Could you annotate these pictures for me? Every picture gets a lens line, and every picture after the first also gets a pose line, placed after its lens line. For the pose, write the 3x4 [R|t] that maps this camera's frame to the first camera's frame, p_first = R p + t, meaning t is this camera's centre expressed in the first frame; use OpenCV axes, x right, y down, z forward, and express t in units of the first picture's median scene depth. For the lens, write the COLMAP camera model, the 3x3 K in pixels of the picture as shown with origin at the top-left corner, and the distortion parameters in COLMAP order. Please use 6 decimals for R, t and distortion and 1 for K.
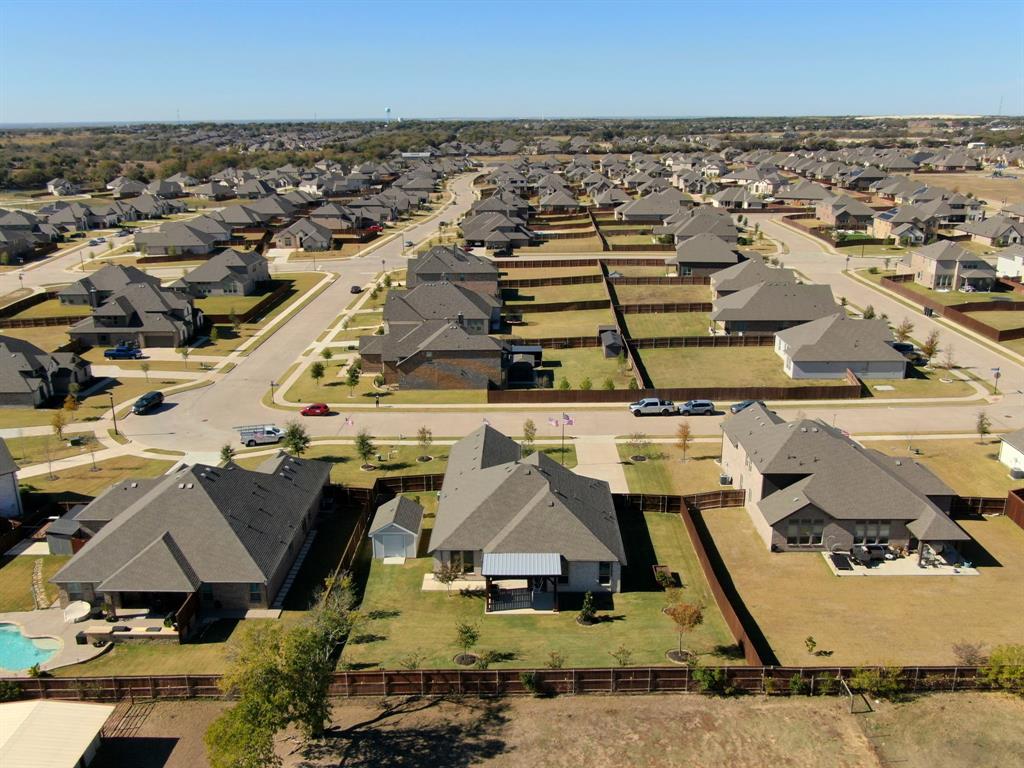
lens RADIAL K [[884.2, 0, 512.0], [0, 884.2, 384.0], [0, 0, 1]] dist [-0.013312, 0.001680]
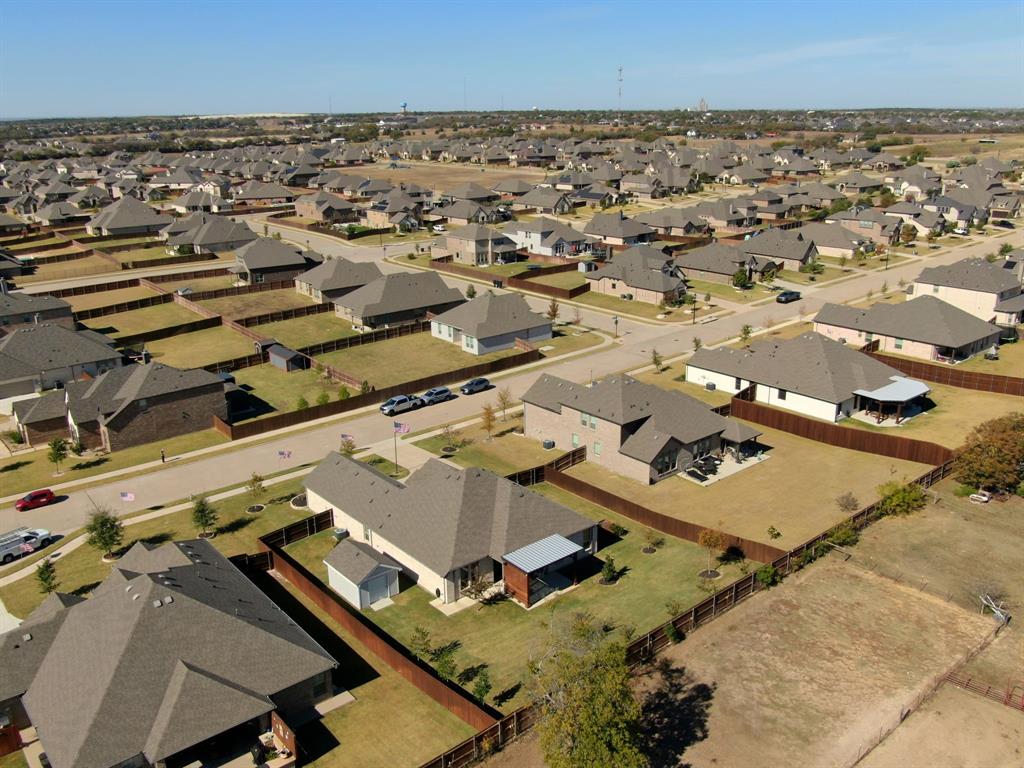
lens RADIAL K [[884.2, 0, 512.0], [0, 884.2, 384.0], [0, 0, 1]] dist [-0.013312, 0.001680]
pose [[0.754918, -0.198967, 0.624909, -0.361390], [0.198398, 0.977506, 0.071558, -0.042535], [-0.625089, 0.069961, 0.777412, 0.110414]]
